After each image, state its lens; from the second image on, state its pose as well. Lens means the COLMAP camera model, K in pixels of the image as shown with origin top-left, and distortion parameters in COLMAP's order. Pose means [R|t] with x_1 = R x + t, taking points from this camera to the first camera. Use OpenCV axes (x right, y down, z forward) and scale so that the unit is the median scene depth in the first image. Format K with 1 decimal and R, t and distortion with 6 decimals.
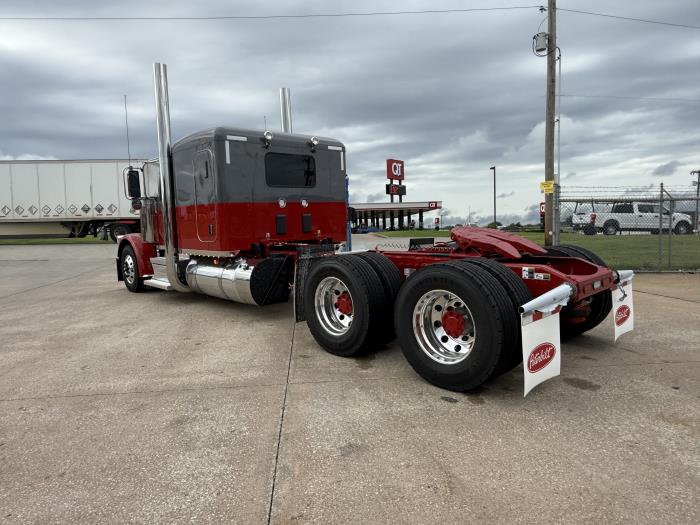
lens RADIAL K [[448.0, 0, 346.3], [0, 448.0, 259.1], [0, 0, 1]] dist [-0.001847, 0.000609]
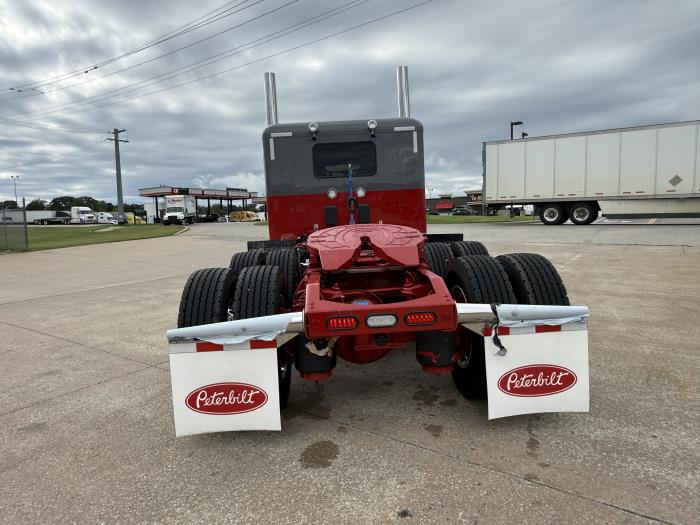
lens RADIAL K [[450.2, 0, 348.1], [0, 450.2, 261.8], [0, 0, 1]] dist [-0.002056, 0.001563]
pose [[0.759009, 0.068551, -0.647461, 0.522848], [-0.036385, 0.997354, 0.062943, -0.038179], [0.650063, -0.024217, 0.759494, 0.258247]]
